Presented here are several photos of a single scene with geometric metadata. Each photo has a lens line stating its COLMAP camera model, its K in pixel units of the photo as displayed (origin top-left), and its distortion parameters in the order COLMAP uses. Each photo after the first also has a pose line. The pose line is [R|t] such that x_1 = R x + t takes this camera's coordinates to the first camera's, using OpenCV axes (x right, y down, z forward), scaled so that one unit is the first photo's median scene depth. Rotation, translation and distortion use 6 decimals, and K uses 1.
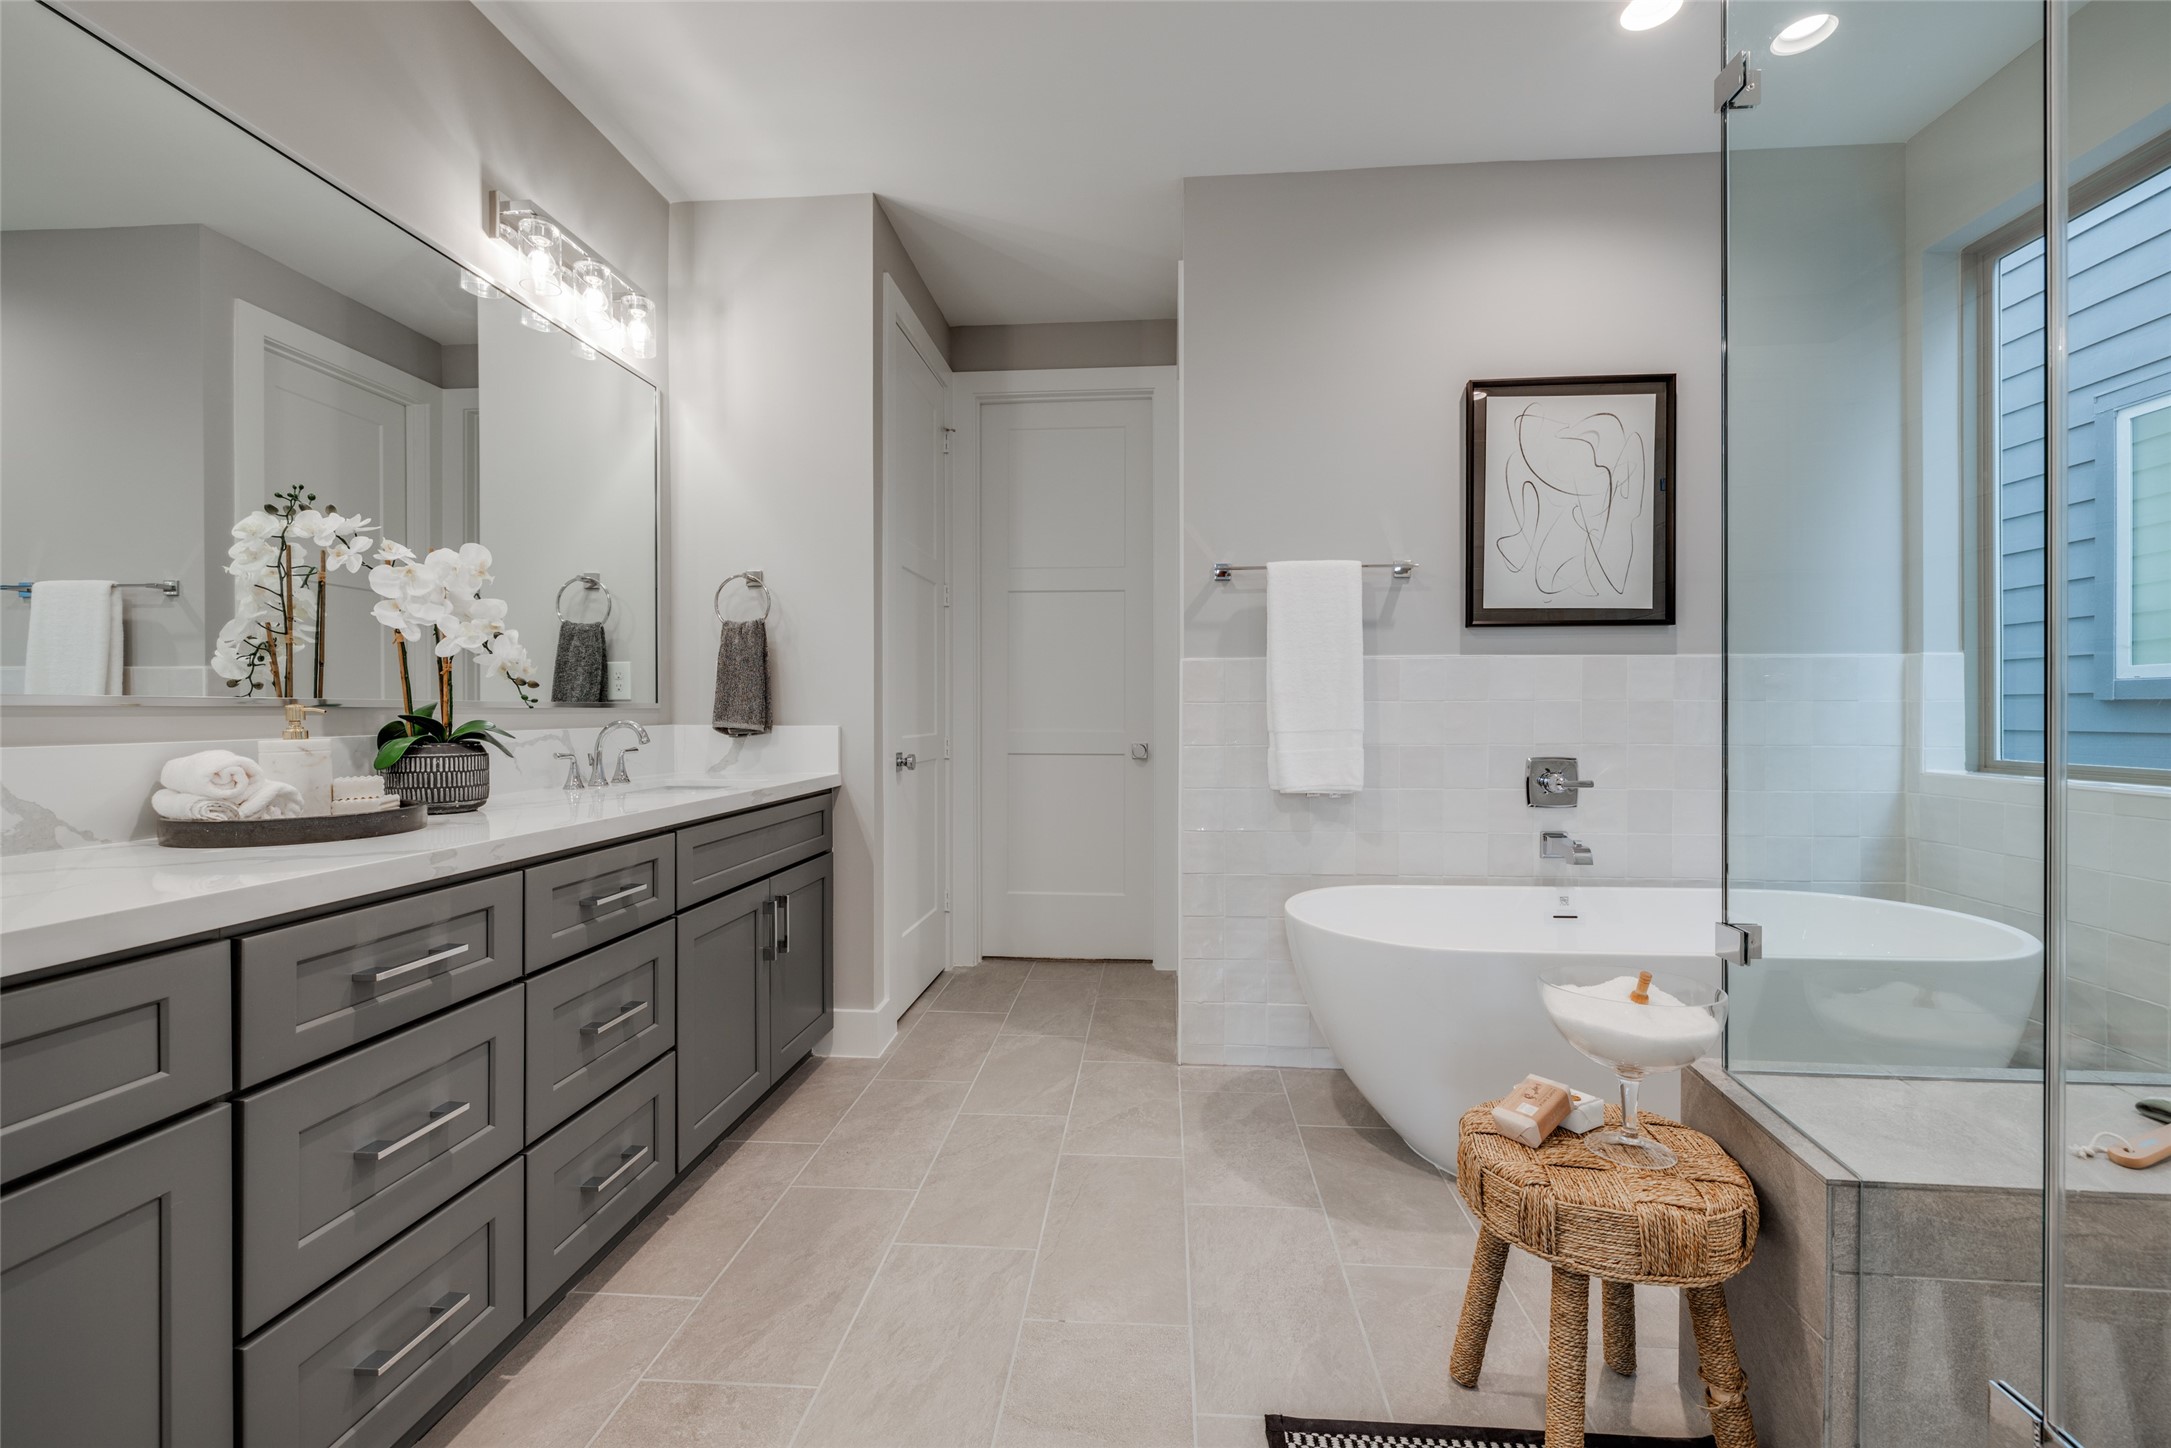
lens RADIAL K [[927.3, 0, 1094.3], [0, 927.3, 714.5], [0, 0, 1]] dist [0.010725, 0.000680]
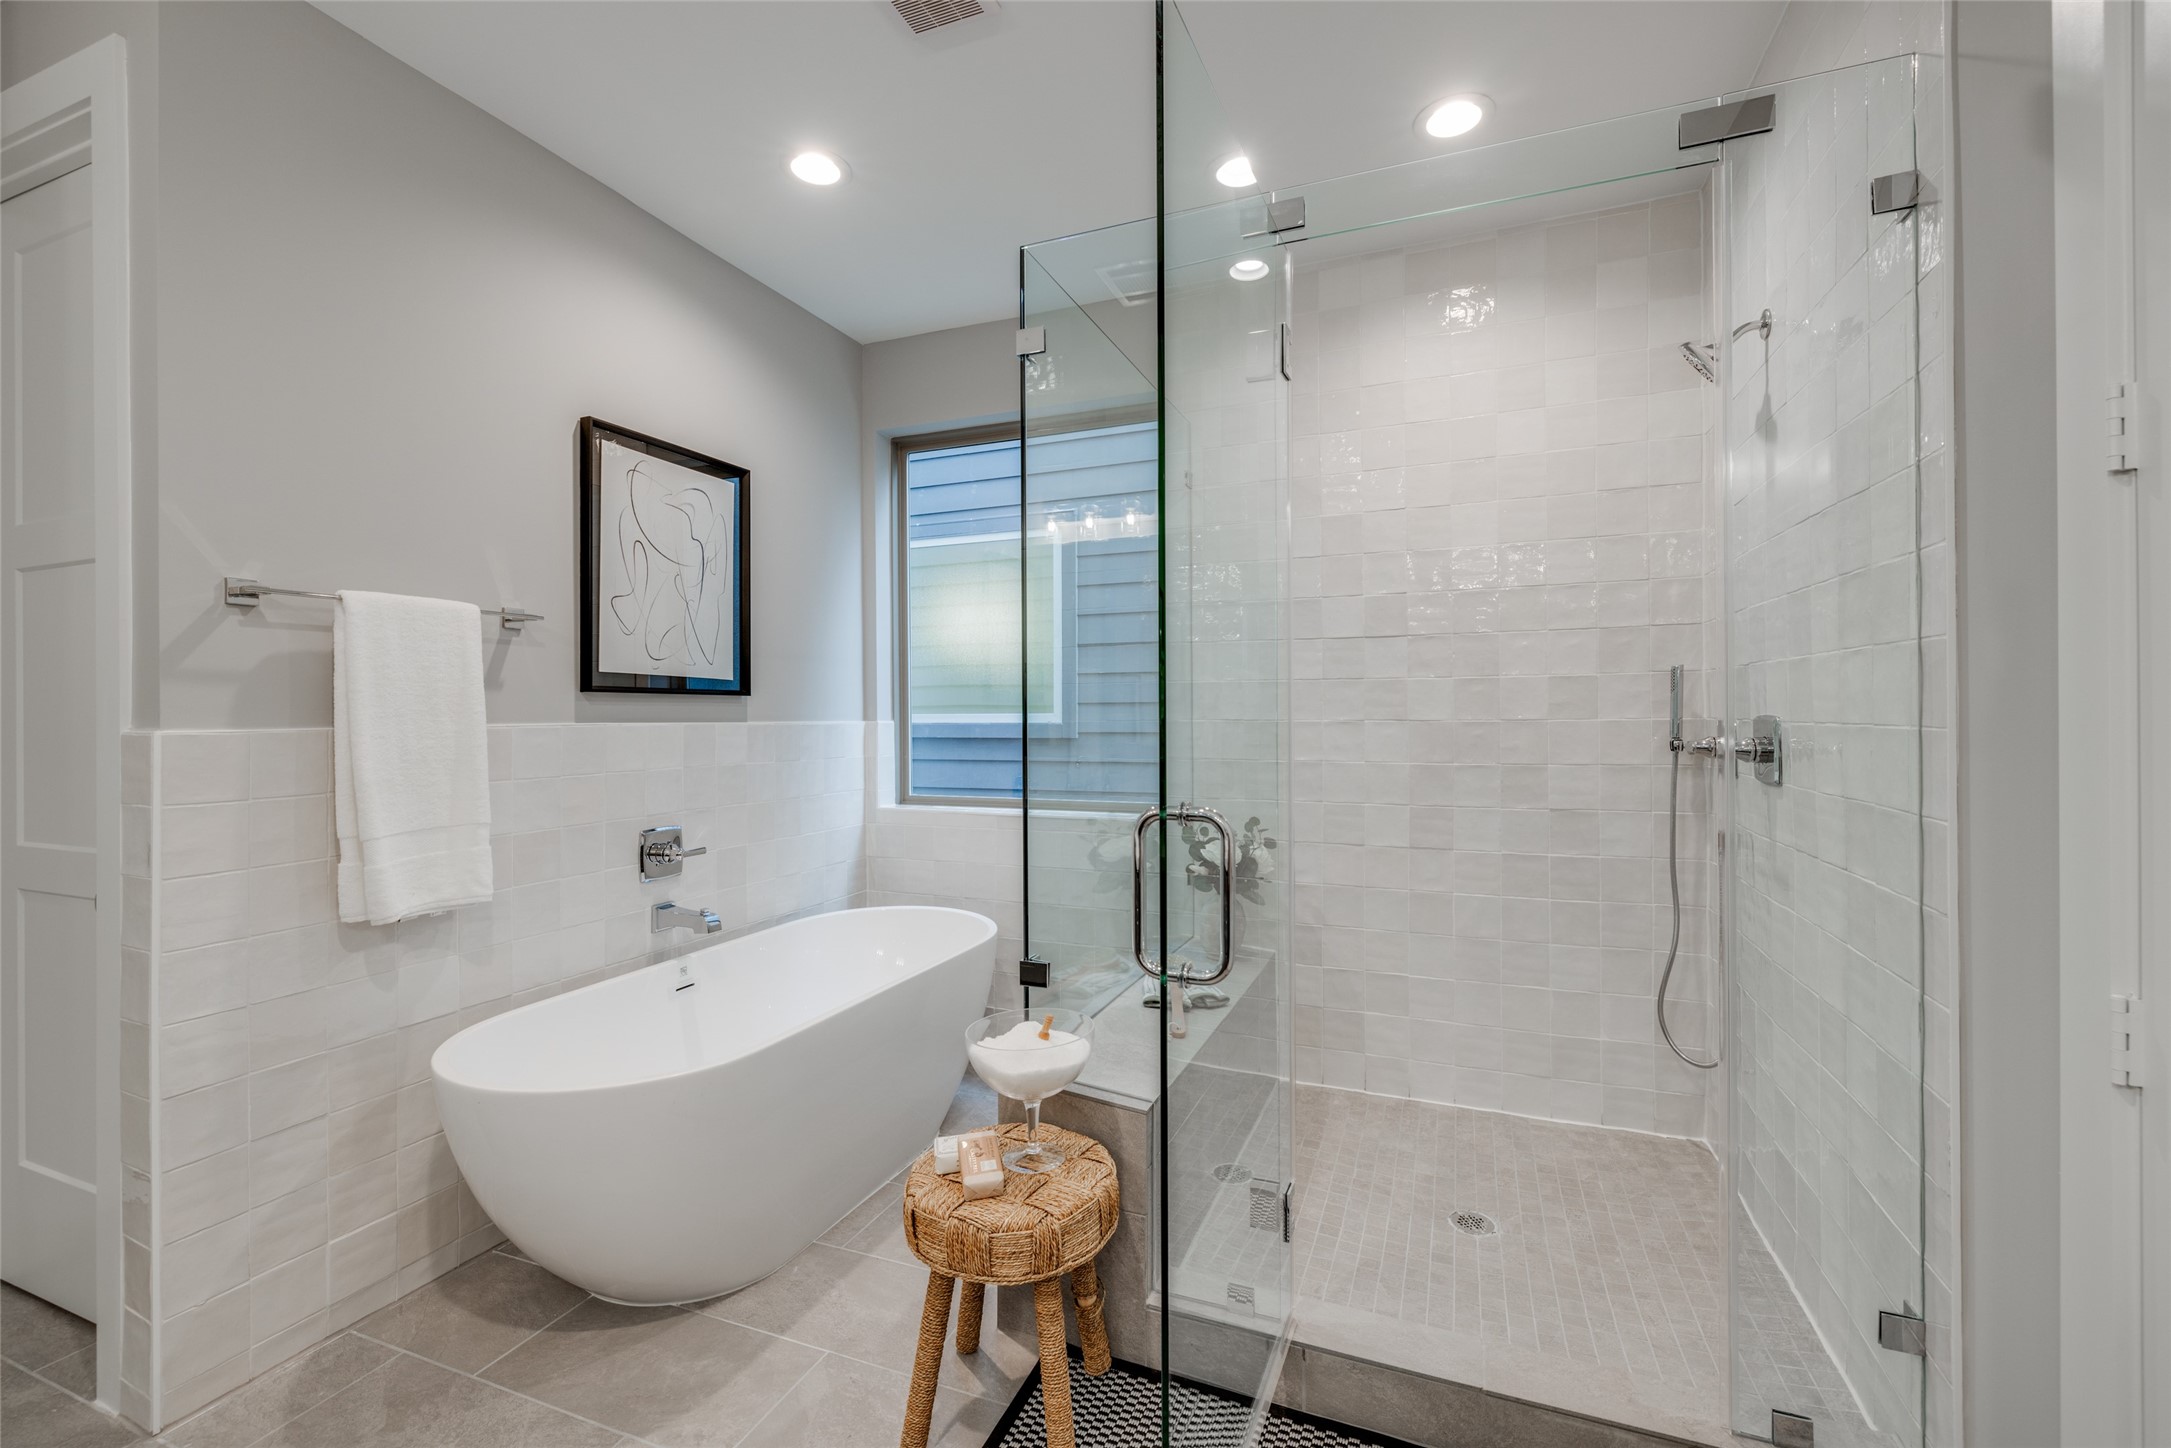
lens RADIAL K [[927.3, 0, 1091.7], [0, 927.3, 715.9], [0, 0, 1]] dist [0.010725, 0.000680]
pose [[0.297263, -0.002956, 0.954791, -0.309607], [0.010784, 0.999942, -0.000262, -0.067012], [-0.954735, 0.010374, 0.297278, 0.279010]]
